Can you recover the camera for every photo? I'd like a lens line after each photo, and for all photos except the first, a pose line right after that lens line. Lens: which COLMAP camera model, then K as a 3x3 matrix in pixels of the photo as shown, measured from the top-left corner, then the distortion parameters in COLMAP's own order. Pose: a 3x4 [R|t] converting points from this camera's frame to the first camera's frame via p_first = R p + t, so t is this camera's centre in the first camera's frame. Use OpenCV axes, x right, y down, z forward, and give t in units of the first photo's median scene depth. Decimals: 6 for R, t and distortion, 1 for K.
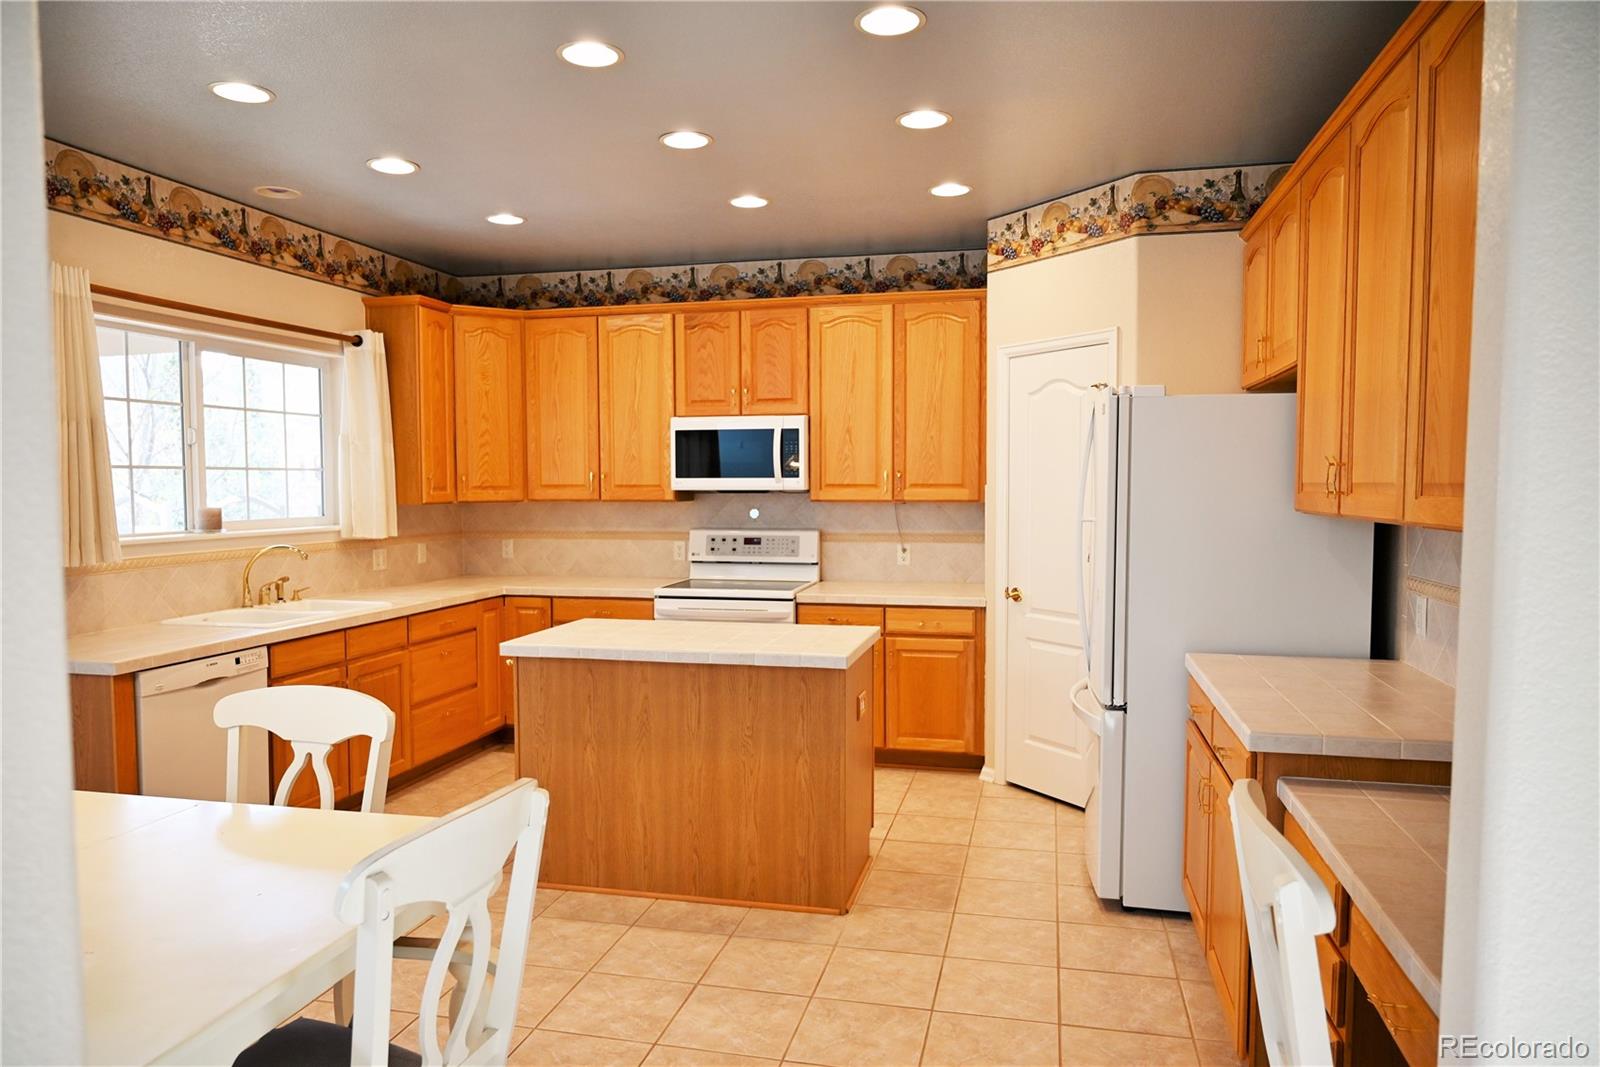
lens RADIAL K [[1070.4, 0, 795.4], [0, 1070.4, 537.8], [0, 0, 1]] dist [-0.005070, 0.000780]
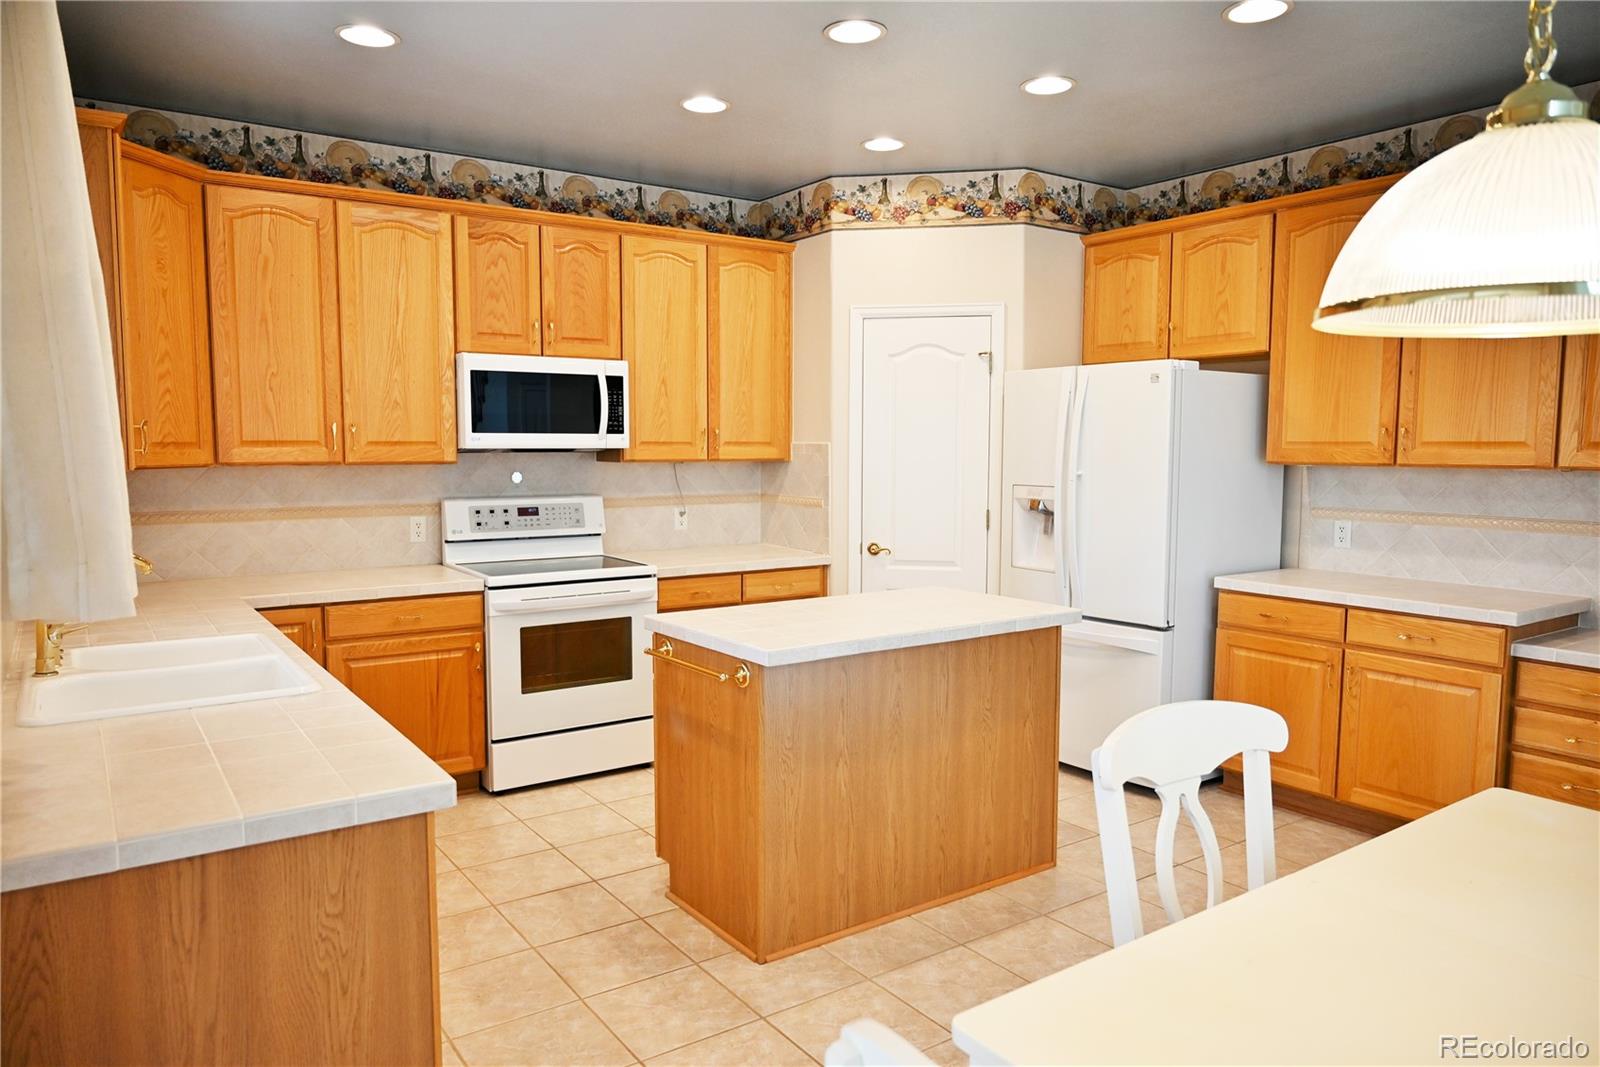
lens RADIAL K [[1070.4, 0, 799.3], [0, 1070.4, 532.4], [0, 0, 1]] dist [-0.005070, 0.000780]
pose [[0.660402, -0.058804, 0.748607, -0.551544], [0.035731, 0.998261, 0.046894, -0.012573], [-0.750062, -0.004221, 0.661354, 0.329131]]
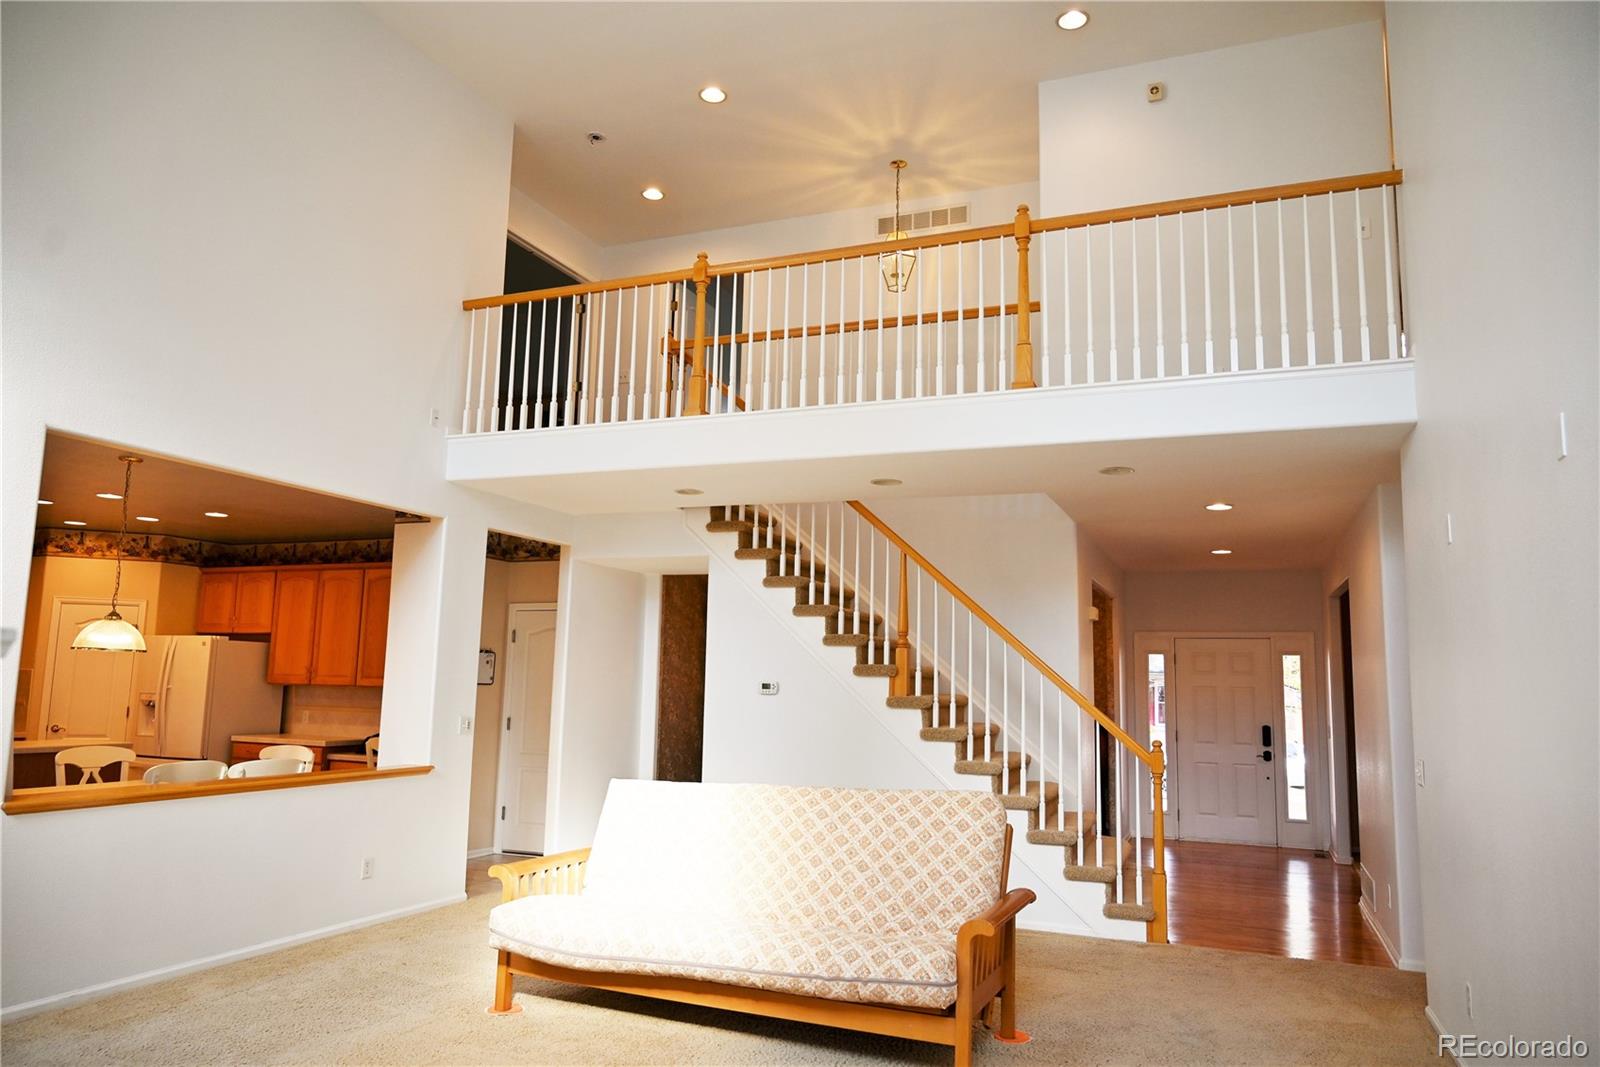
lens RADIAL K [[1070.4, 0, 799.2], [0, 1070.4, 531.8], [0, 0, 1]] dist [-0.005070, 0.000780]
pose [[0.156548, 0.145690, 0.976866, -1.323168], [0.029494, 0.987930, -0.152067, 0.032239], [-0.987230, 0.052617, 0.150362, -0.536204]]
